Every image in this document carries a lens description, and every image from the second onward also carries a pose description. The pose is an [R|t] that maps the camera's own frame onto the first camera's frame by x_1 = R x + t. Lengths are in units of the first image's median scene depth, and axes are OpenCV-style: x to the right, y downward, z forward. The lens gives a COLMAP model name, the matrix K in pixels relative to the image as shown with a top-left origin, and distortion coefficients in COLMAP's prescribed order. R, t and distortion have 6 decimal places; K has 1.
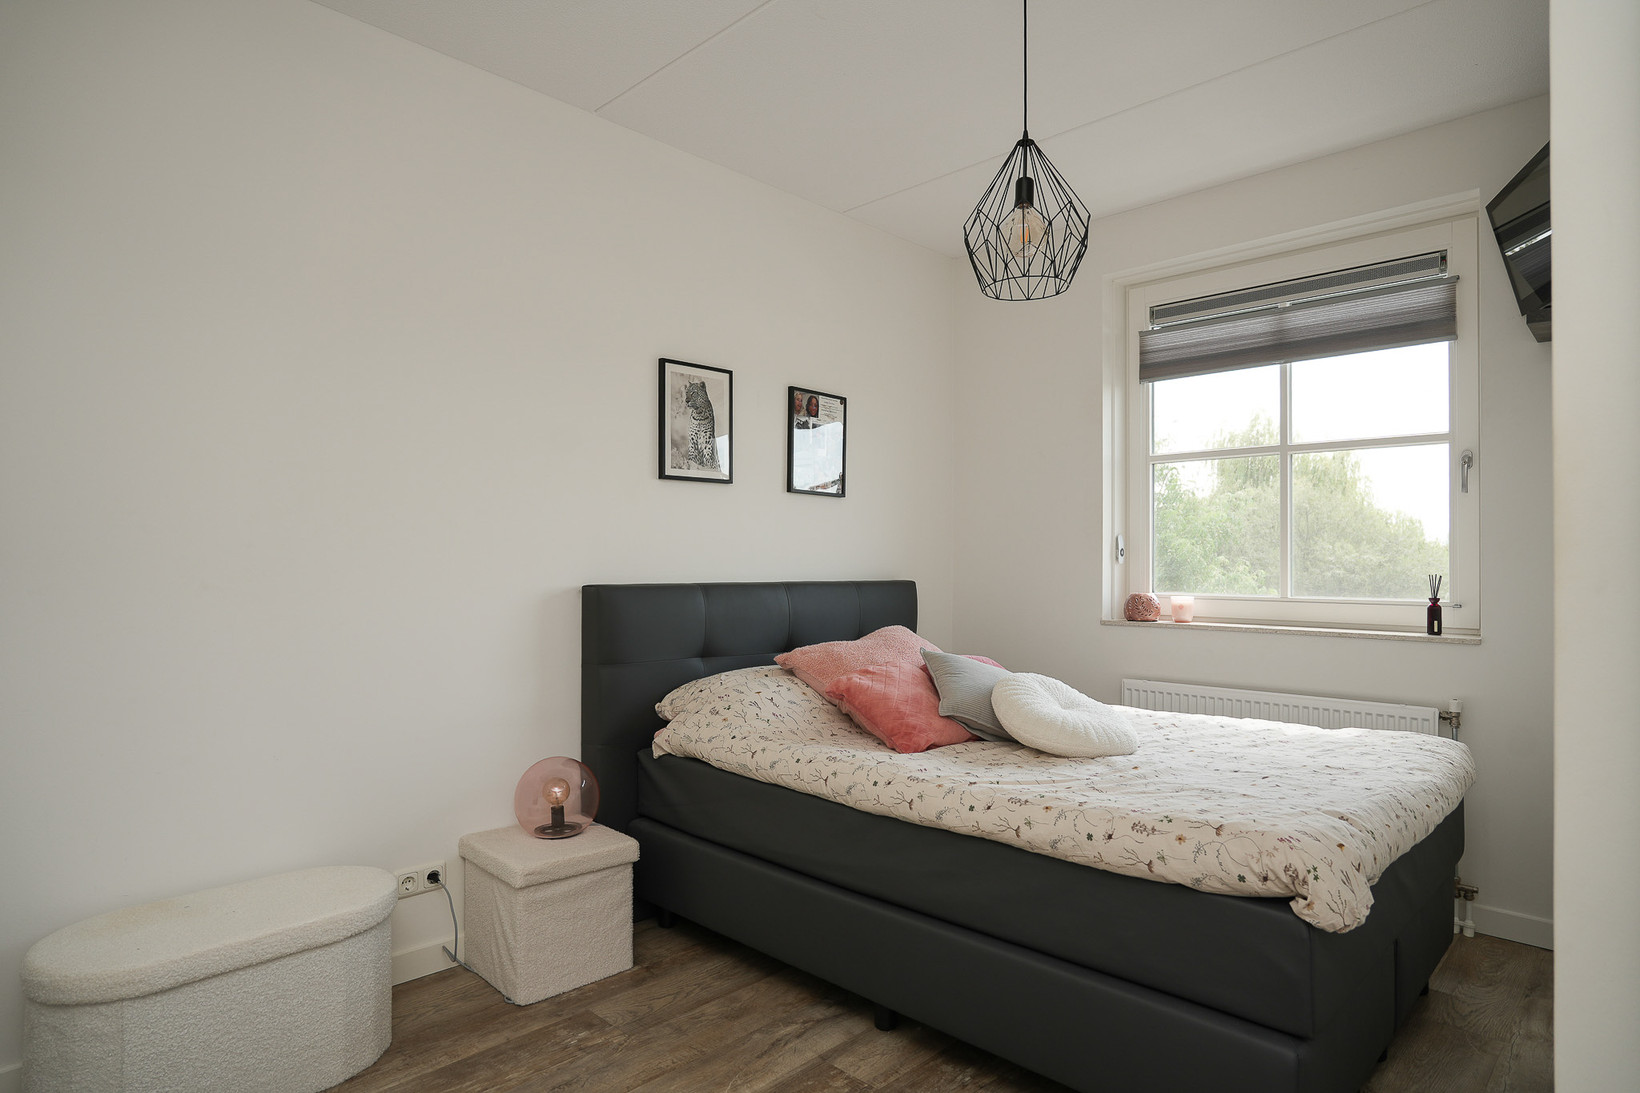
lens RADIAL K [[924.9, 0, 820.0], [0, 924.9, 546.5], [0, 0, 1]] dist [-0.002664, -0.000604]
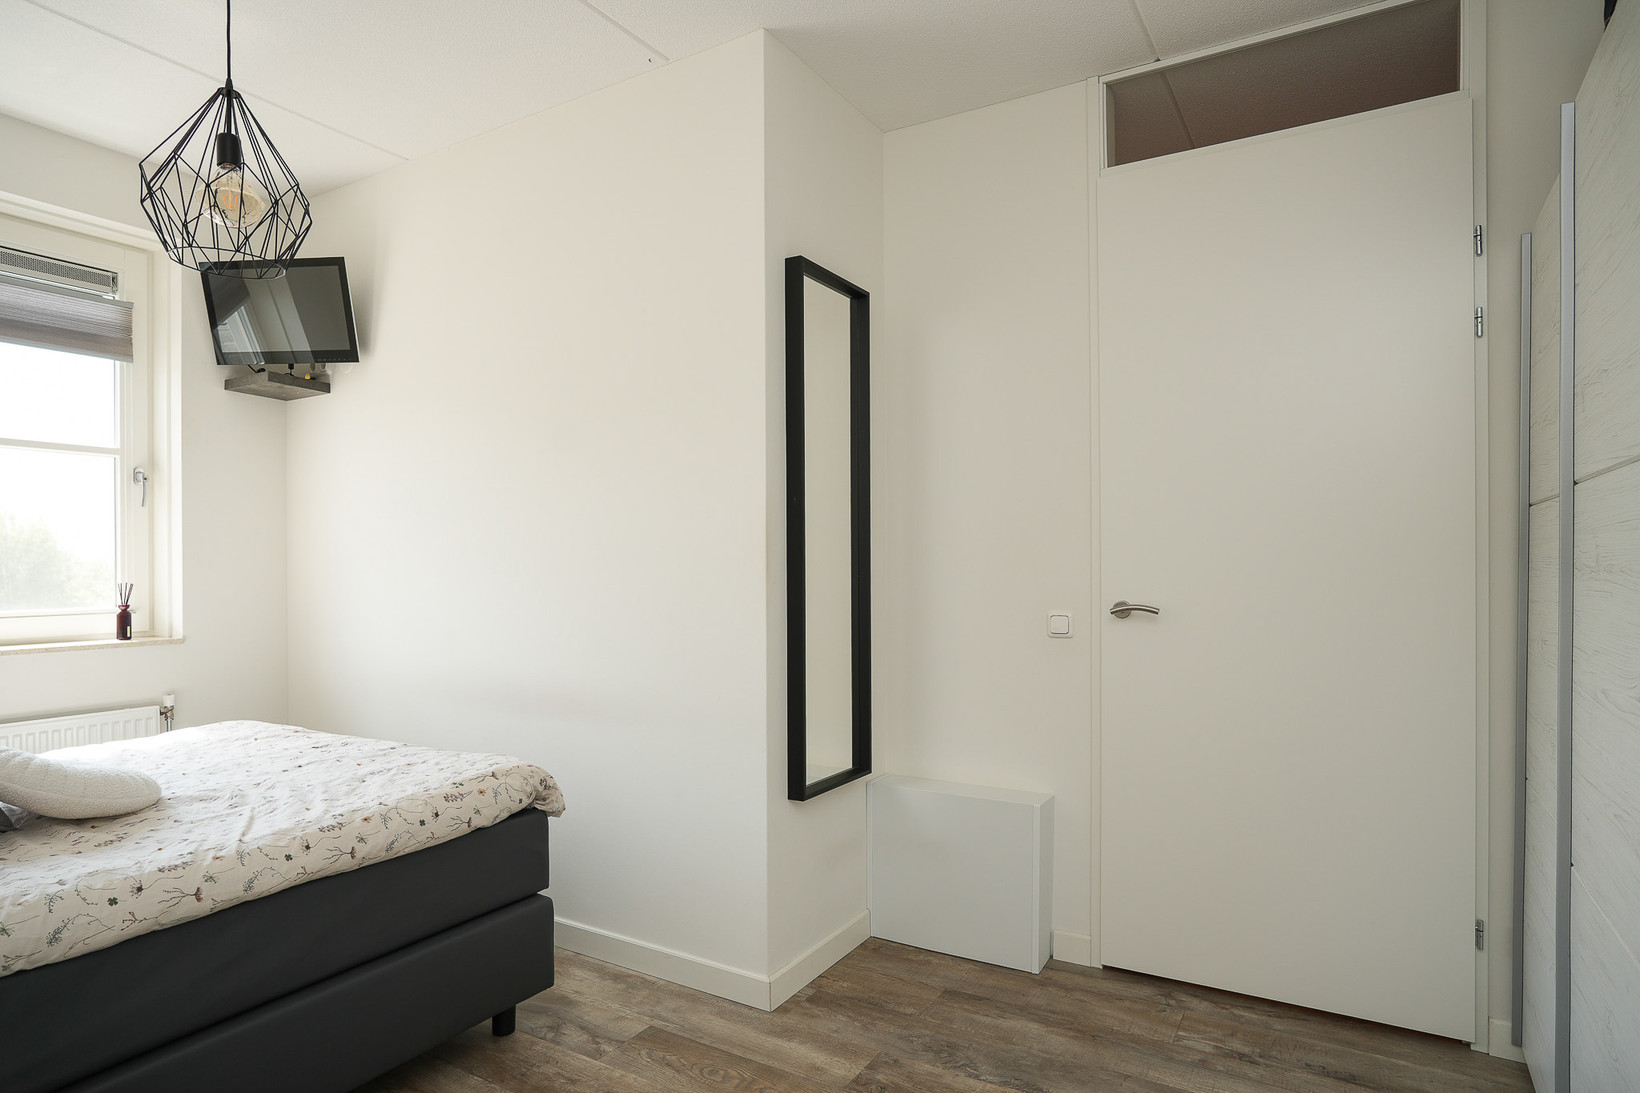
lens RADIAL K [[893.4, 0, 826.6], [0, 893.4, 567.5], [0, 0, 1]] dist [0.001644, 0.001122]
pose [[-0.220248, -0.008819, 0.975404, -0.530704], [-0.015226, 0.999868, 0.005602, -0.005183], [-0.975325, -0.013618, -0.220353, 0.467229]]
